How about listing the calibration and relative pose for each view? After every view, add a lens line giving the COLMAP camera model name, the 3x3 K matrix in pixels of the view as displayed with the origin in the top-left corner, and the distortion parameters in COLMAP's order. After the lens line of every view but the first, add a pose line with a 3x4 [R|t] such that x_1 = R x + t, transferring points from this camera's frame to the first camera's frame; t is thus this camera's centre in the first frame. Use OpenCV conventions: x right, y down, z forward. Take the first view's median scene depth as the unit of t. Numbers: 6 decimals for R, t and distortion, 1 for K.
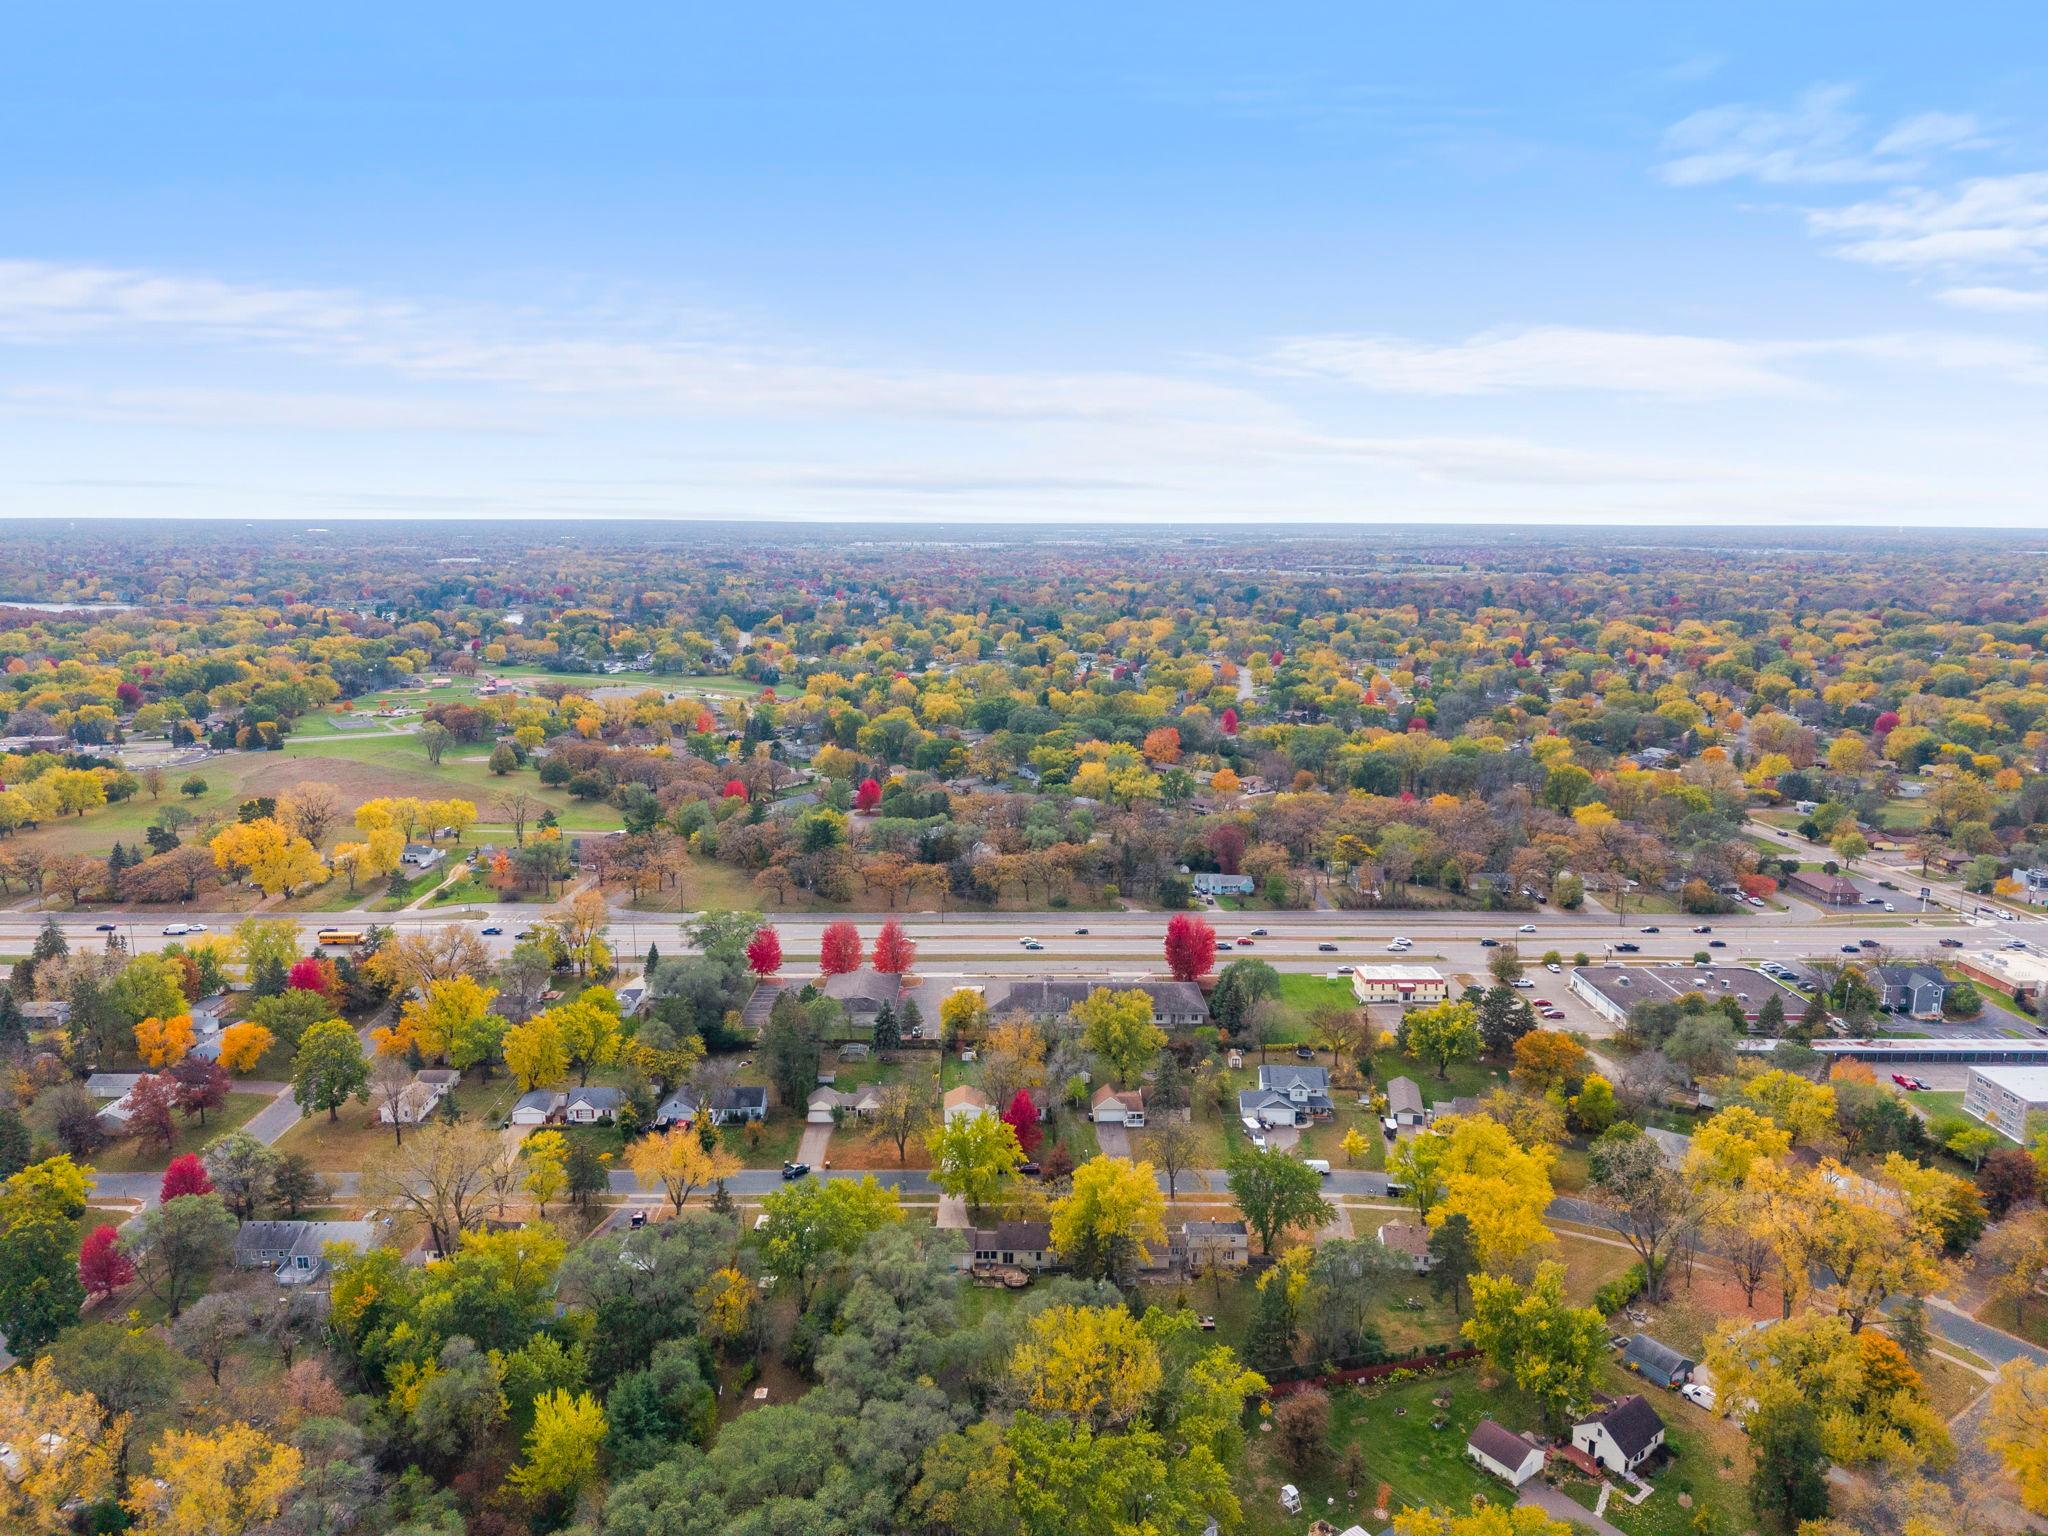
lens RADIAL K [[1355.7, 0, 1027.6], [0, 1355.7, 762.9], [0, 0, 1]] dist [0.028675, -0.031890]
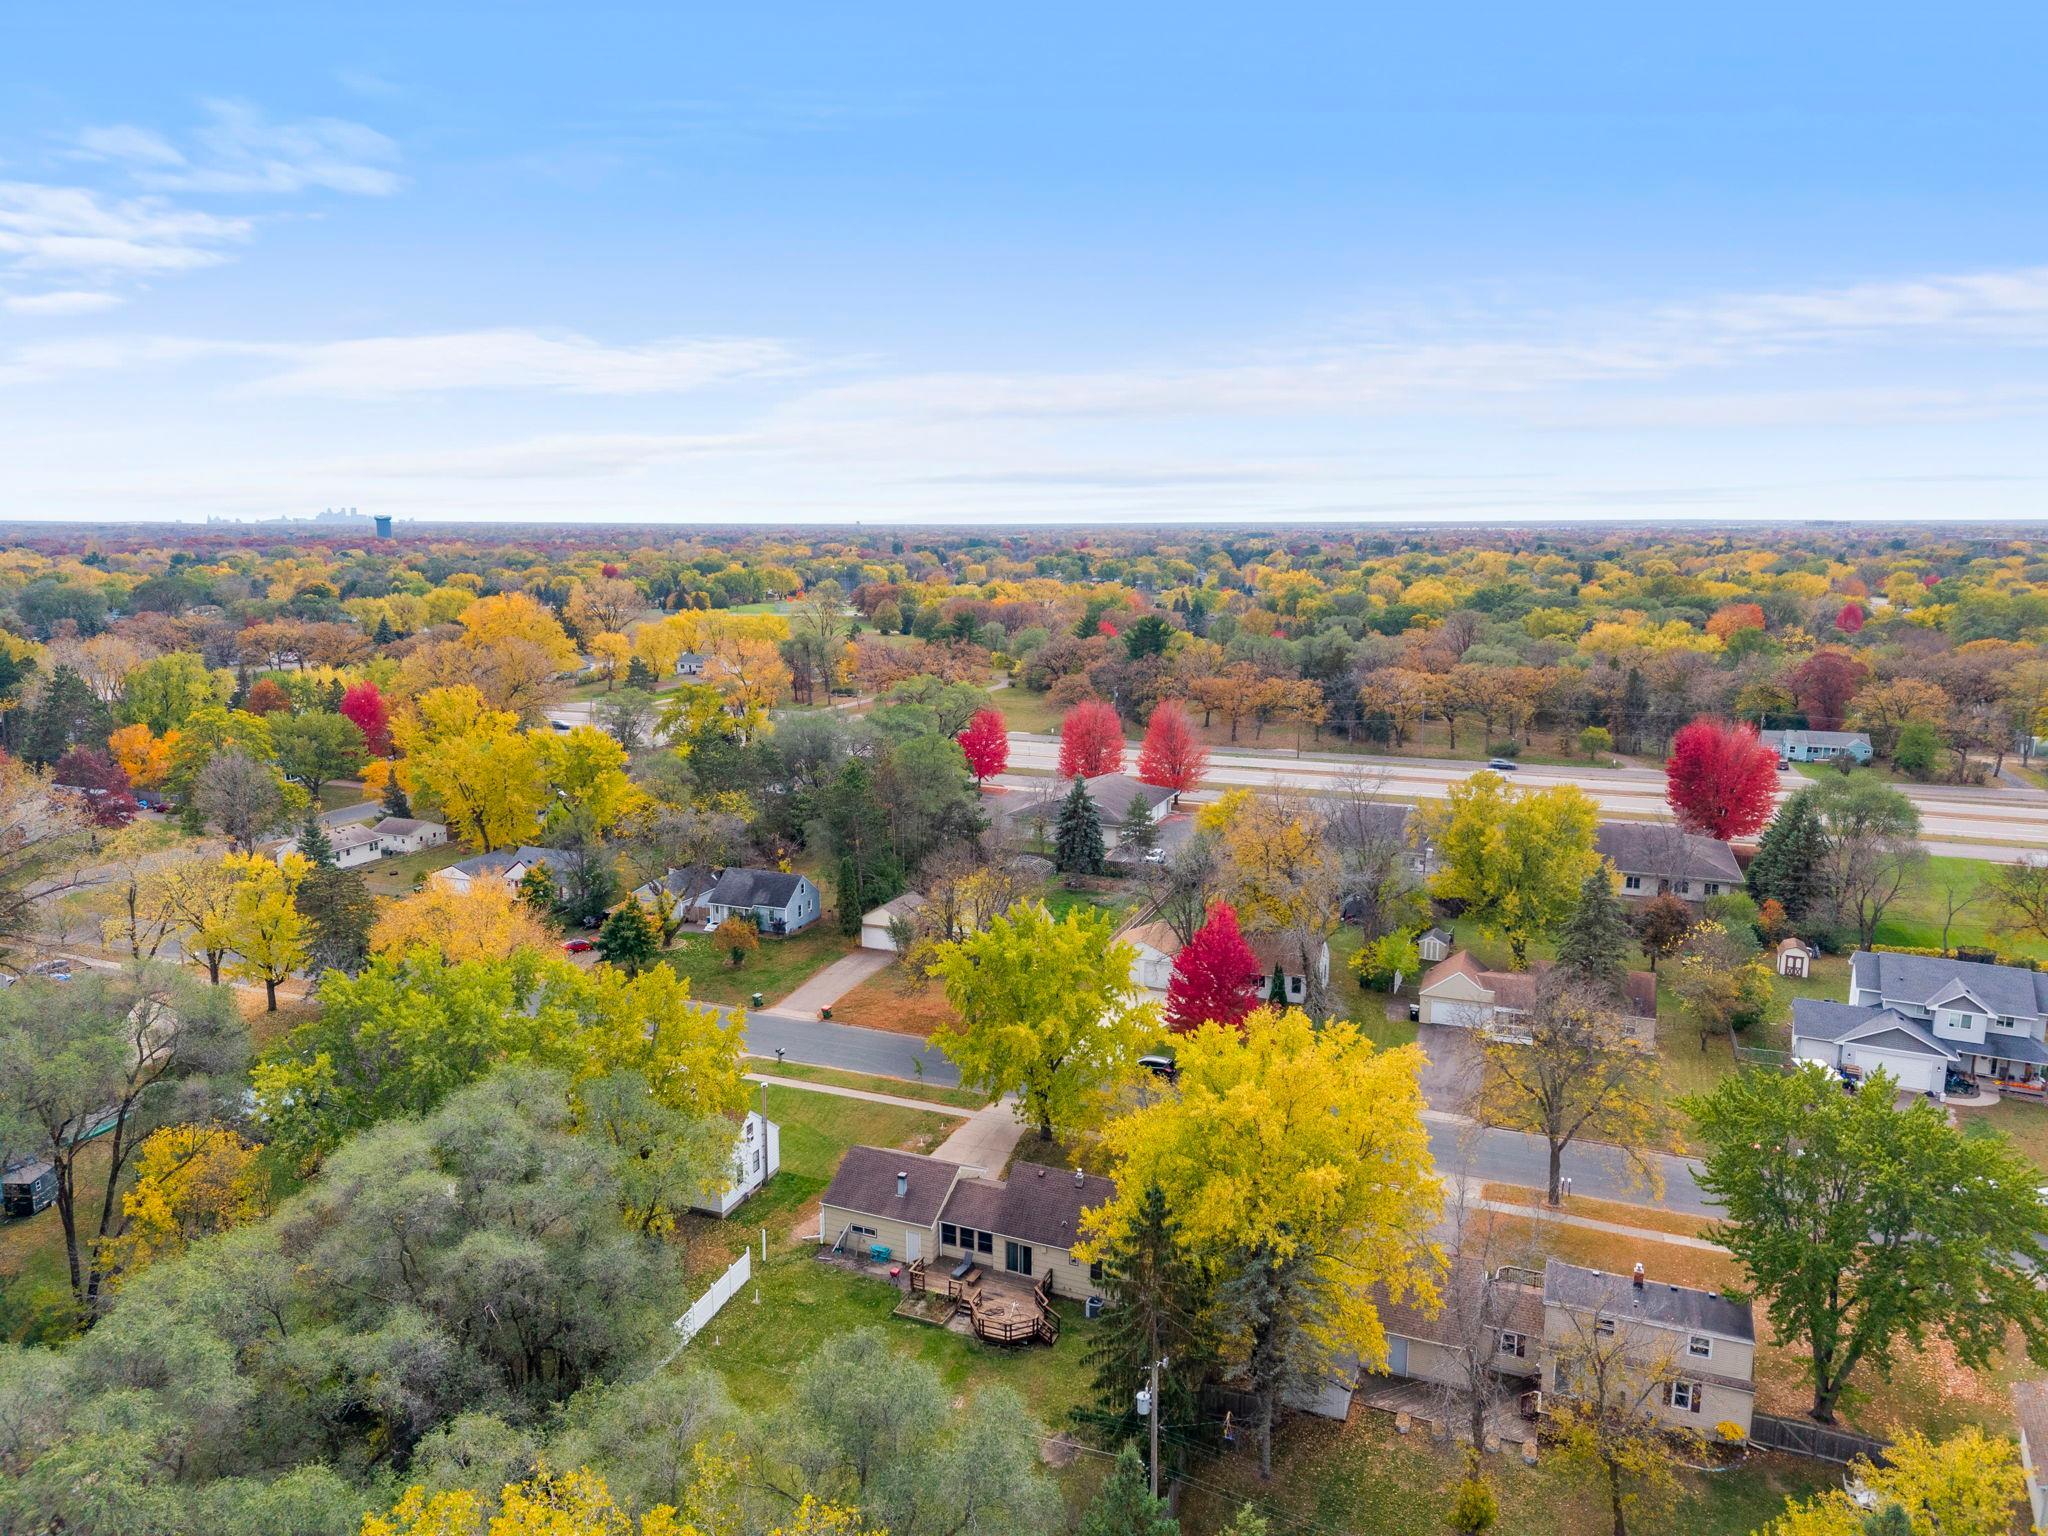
lens RADIAL K [[1408.3, 0, 967.9], [0, 1408.3, 768.7], [0, 0, 1]] dist [0.038223, -0.045512]
pose [[0.916290, 0.063156, -0.395505, 0.110599], [-0.054143, 0.997957, 0.033920, 0.204468], [0.396839, -0.009667, 0.917837, 0.601395]]
